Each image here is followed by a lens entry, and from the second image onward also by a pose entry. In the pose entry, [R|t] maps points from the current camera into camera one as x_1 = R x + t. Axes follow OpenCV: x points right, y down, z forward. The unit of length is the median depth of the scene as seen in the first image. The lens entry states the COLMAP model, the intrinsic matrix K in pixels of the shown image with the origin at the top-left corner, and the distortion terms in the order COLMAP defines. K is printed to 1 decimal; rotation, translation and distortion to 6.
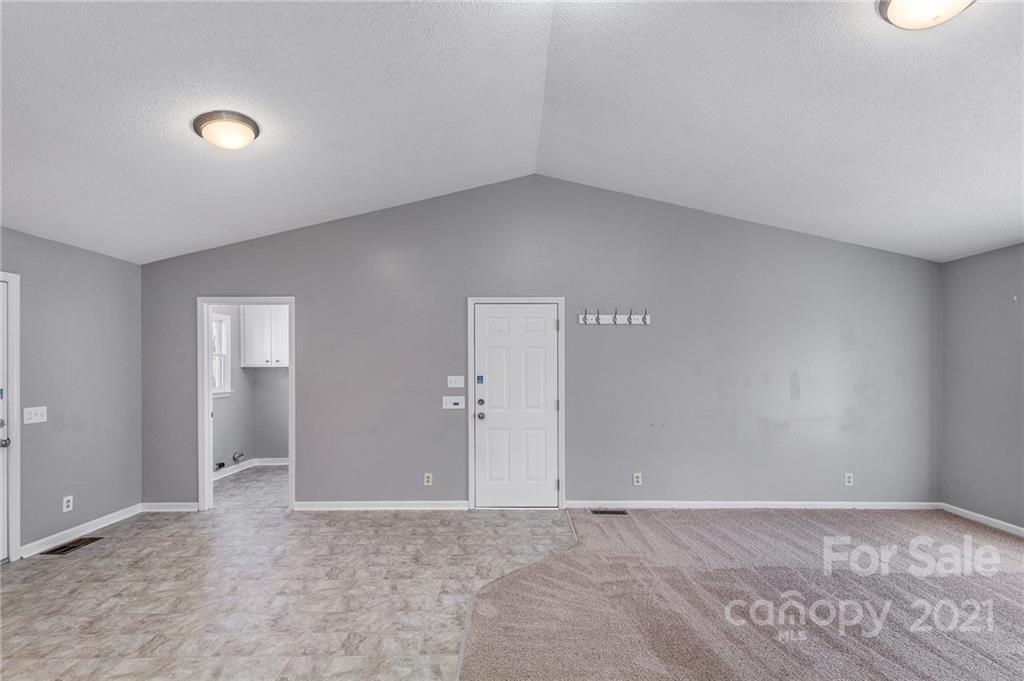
lens RADIAL K [[468.8, 0, 504.3], [0, 468.8, 364.8], [0, 0, 1]] dist [0.002484, 0.000113]
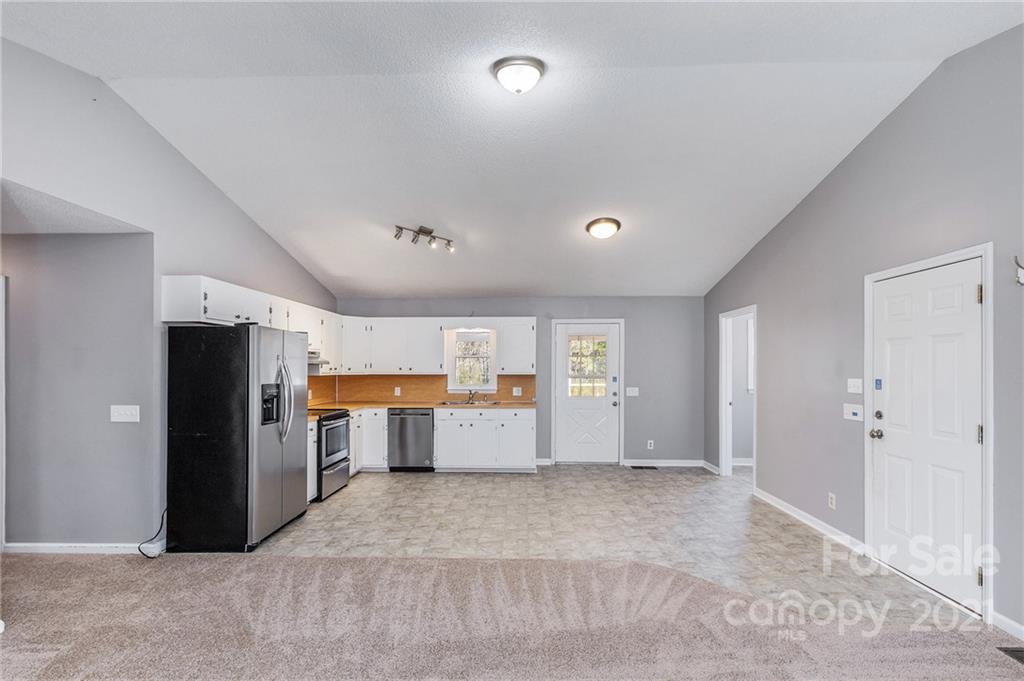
lens RADIAL K [[473.3, 0, 511.8], [0, 473.3, 347.9], [0, 0, 1]] dist [0.002078, 0.000128]
pose [[-0.029628, -0.037569, -0.998855, 0.790826], [-0.000890, 0.999294, -0.037560, 0.003192], [0.999561, -0.000223, -0.029640, 0.500996]]
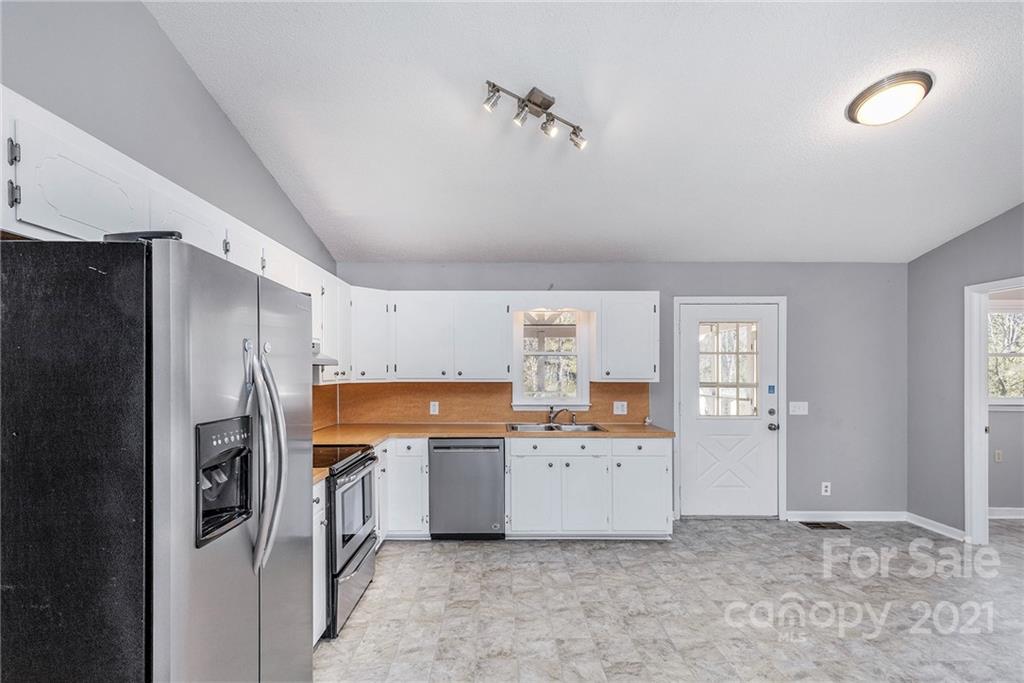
lens RADIAL K [[468.8, 0, 504.3], [0, 468.8, 365.8], [0, 0, 1]] dist [0.002484, 0.000113]
pose [[0.023584, -0.007492, -0.999694, 0.183814], [-0.001948, 0.999970, -0.007540, 0.006037], [0.999720, 0.002125, 0.023568, 0.175996]]
